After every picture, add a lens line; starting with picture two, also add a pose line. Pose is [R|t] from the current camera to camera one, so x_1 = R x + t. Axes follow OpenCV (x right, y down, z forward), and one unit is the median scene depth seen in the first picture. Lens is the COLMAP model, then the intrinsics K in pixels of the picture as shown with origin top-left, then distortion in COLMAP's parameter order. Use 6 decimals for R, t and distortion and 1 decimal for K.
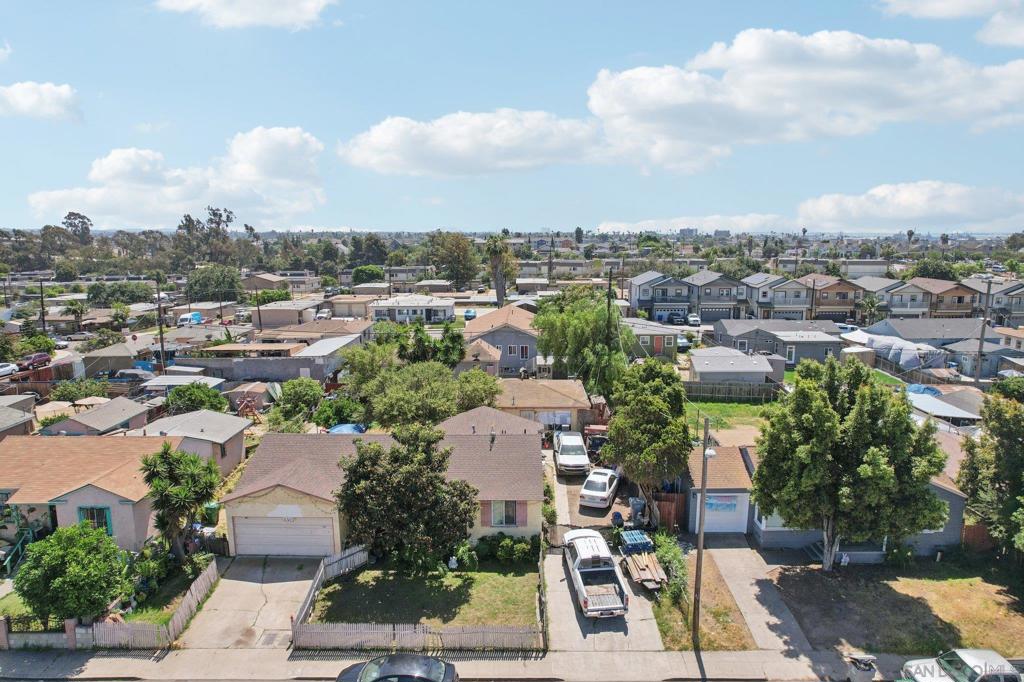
lens RADIAL K [[674.9, 0, 512.0], [0, 674.9, 341.0], [0, 0, 1]] dist [-0.080643, 0.081530]
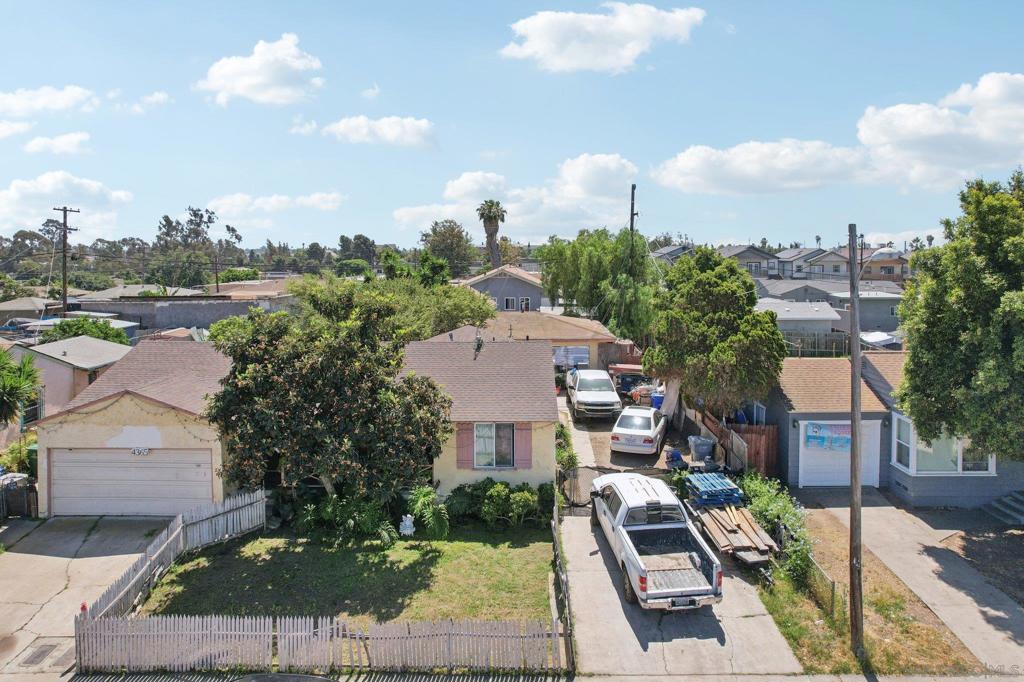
lens RADIAL K [[593.5, 0, 512.0], [0, 593.5, 341.0], [0, 0, 1]] dist [-0.065162, 0.048004]
pose [[0.999999, -0.001074, -0.000314, 0.004914], [0.001014, 0.988654, -0.150207, 0.250407], [0.000472, 0.150206, 0.988655, 0.464742]]
